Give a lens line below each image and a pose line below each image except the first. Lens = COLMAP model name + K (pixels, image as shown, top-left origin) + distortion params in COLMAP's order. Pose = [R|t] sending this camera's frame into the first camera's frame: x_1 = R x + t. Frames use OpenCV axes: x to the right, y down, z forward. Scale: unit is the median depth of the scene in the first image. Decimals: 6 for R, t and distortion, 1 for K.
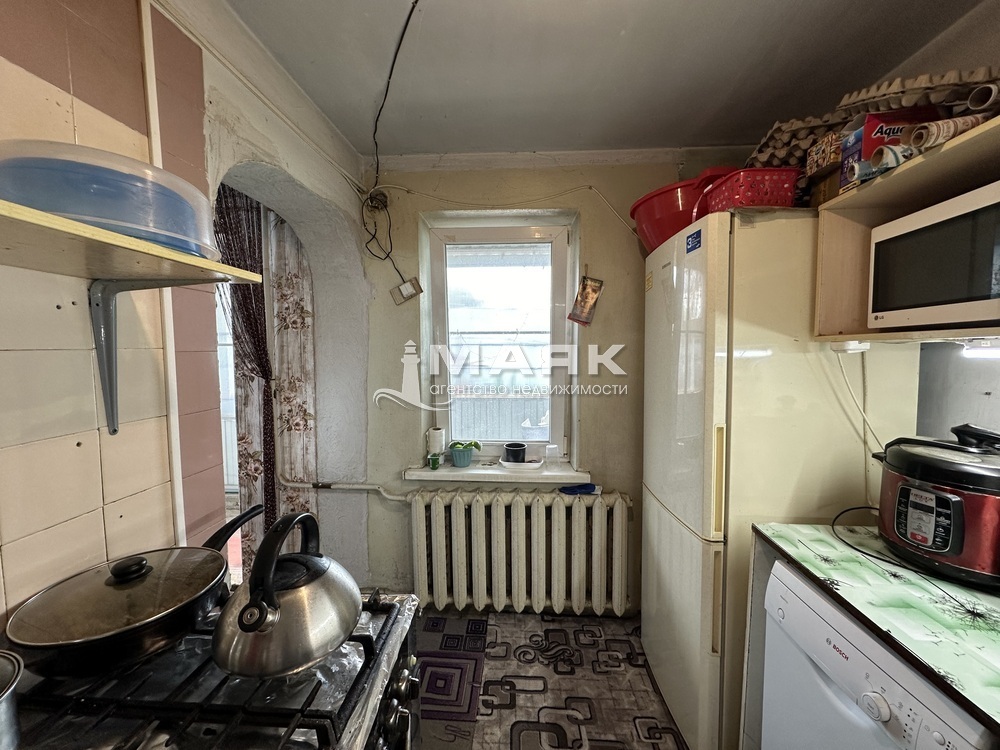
lens RADIAL K [[398.3, 0, 501.1], [0, 398.3, 375.5], [0, 0, 1]] dist [-0.003959, 0.000803]
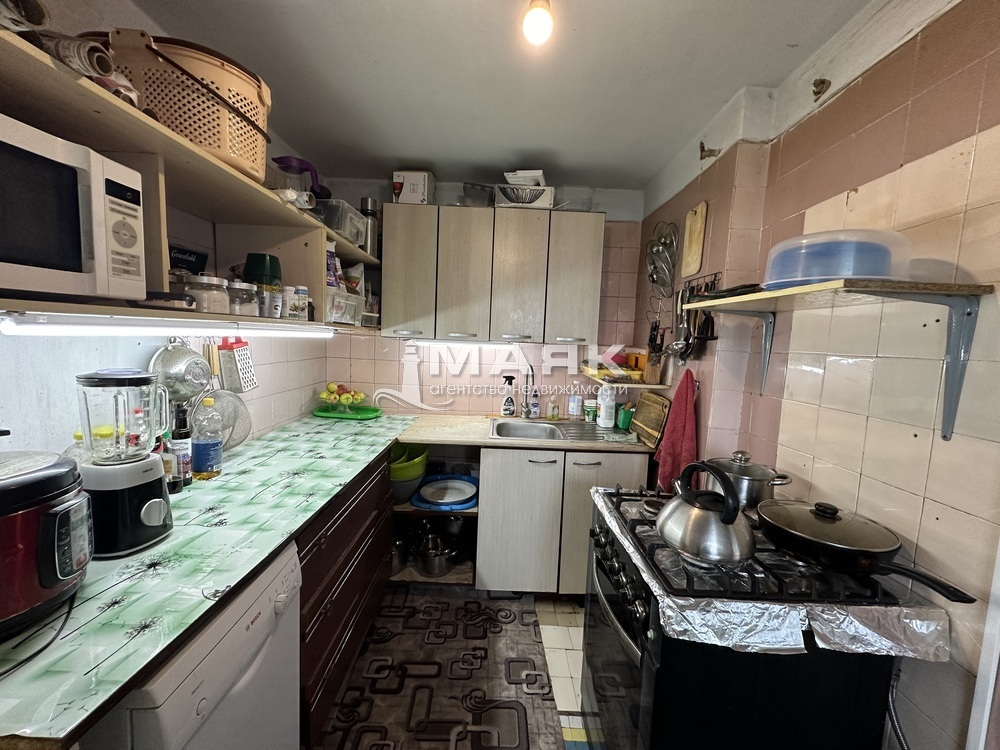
lens RADIAL K [[398.3, 0, 499.7], [0, 398.3, 373.7], [0, 0, 1]] dist [-0.003959, 0.000803]
pose [[-0.997007, -0.032169, -0.070301, 0.297315], [-0.042648, 0.987296, 0.153060, -0.141271], [0.064484, 0.155600, -0.985713, 1.981090]]
